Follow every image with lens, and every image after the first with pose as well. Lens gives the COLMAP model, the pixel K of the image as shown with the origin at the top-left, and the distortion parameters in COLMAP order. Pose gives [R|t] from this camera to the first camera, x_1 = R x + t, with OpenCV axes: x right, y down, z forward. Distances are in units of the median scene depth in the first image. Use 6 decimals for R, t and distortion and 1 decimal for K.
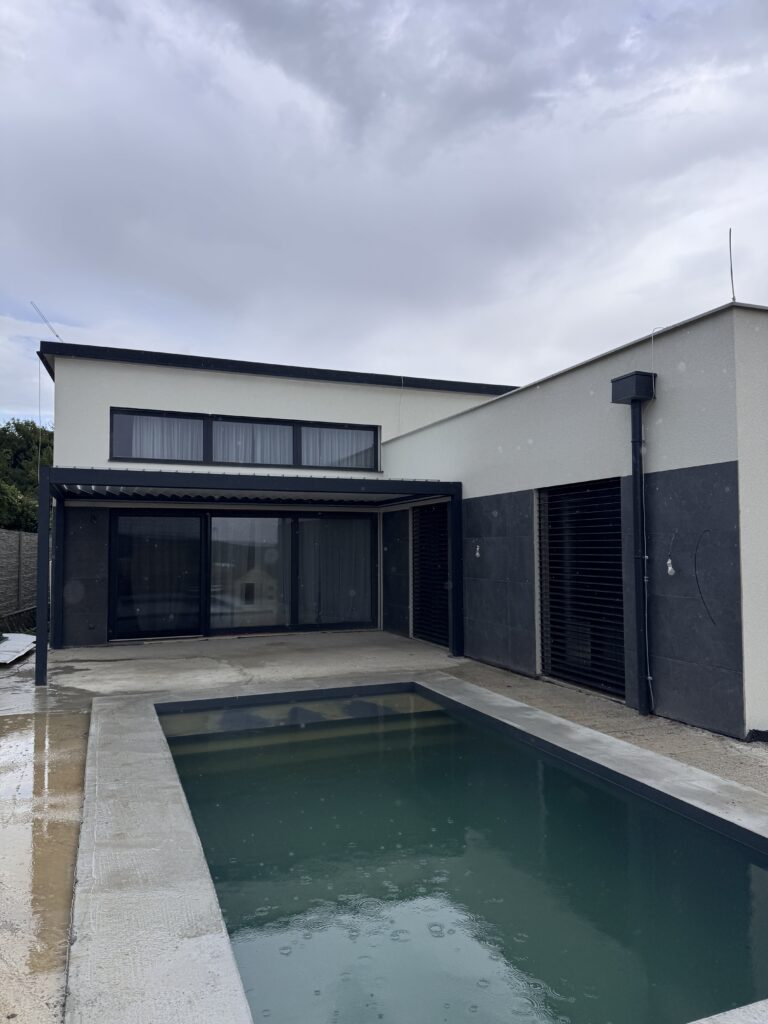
lens RADIAL K [[651.9, 0, 384.0], [0, 651.9, 512.0], [0, 0, 1]] dist [0.000763, -0.000124]
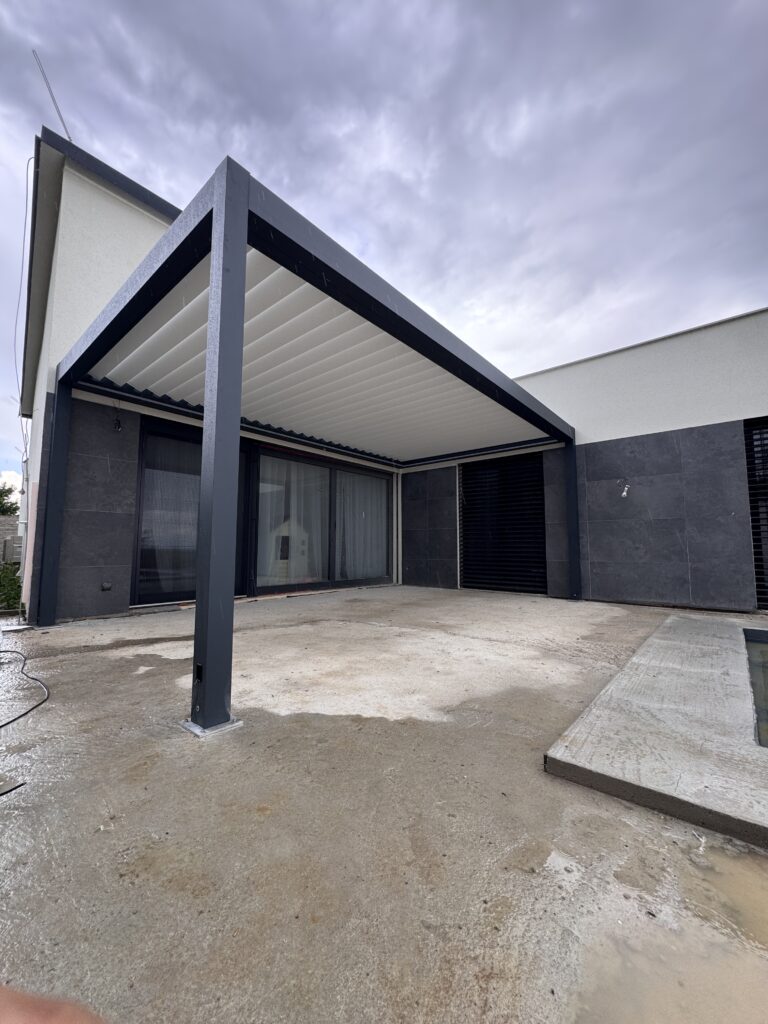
lens RADIAL K [[406.8, 0, 384.0], [0, 406.8, 512.0], [0, 0, 1]] dist [-0.002376, -0.000267]
pose [[0.895070, 0.042888, 0.443859, -0.353727], [-0.032204, 0.998982, -0.031586, 0.095170], [-0.444762, 0.013977, 0.895540, 0.468847]]
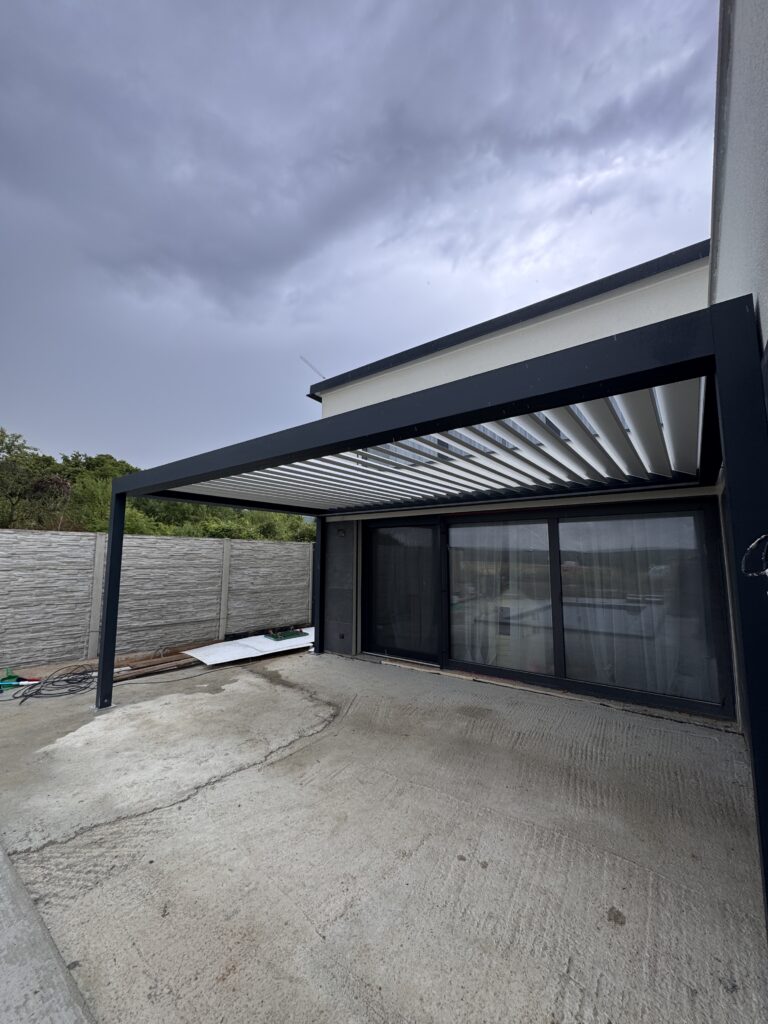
lens RADIAL K [[406.8, 0, 384.0], [0, 406.8, 512.0], [0, 0, 1]] dist [-0.002376, -0.000267]
pose [[0.501358, -0.090721, -0.860471, 0.142112], [0.049280, 0.995868, -0.076283, 0.028229], [0.863836, -0.004159, 0.503757, 0.669527]]
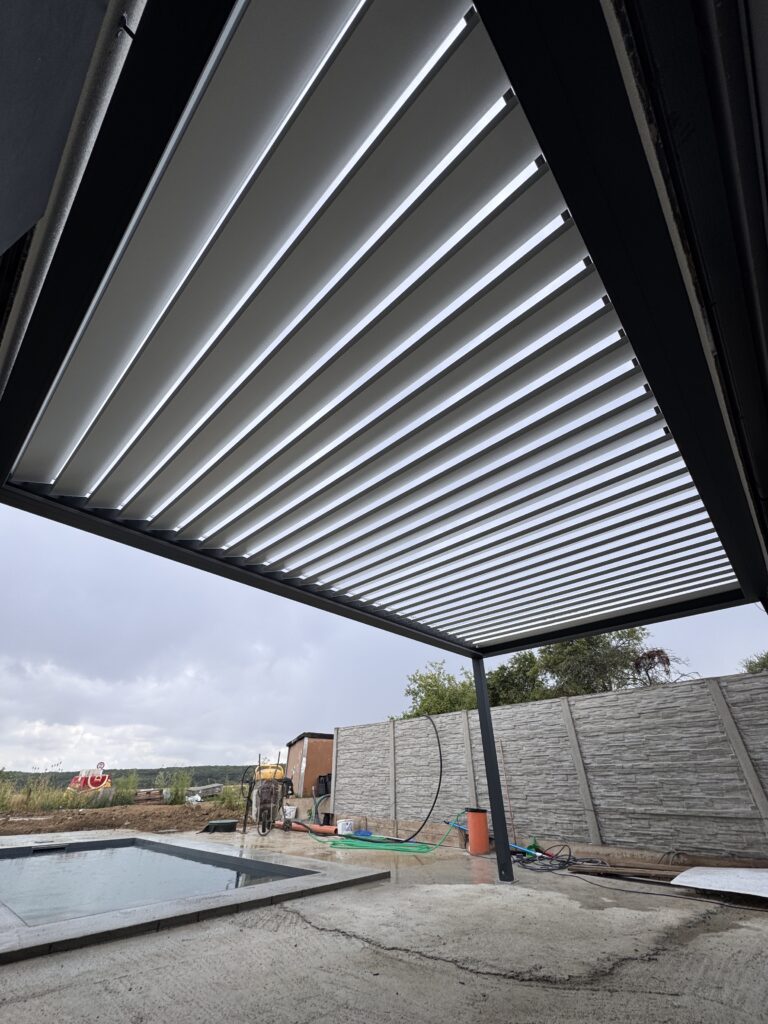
lens RADIAL K [[406.8, 0, 384.0], [0, 406.8, 512.0], [0, 0, 1]] dist [-0.002376, -0.000267]
pose [[-0.911823, -0.214717, -0.349964, -0.033172], [0.039470, 0.802573, -0.595247, 0.117656], [0.408681, -0.556573, -0.723330, 1.073762]]
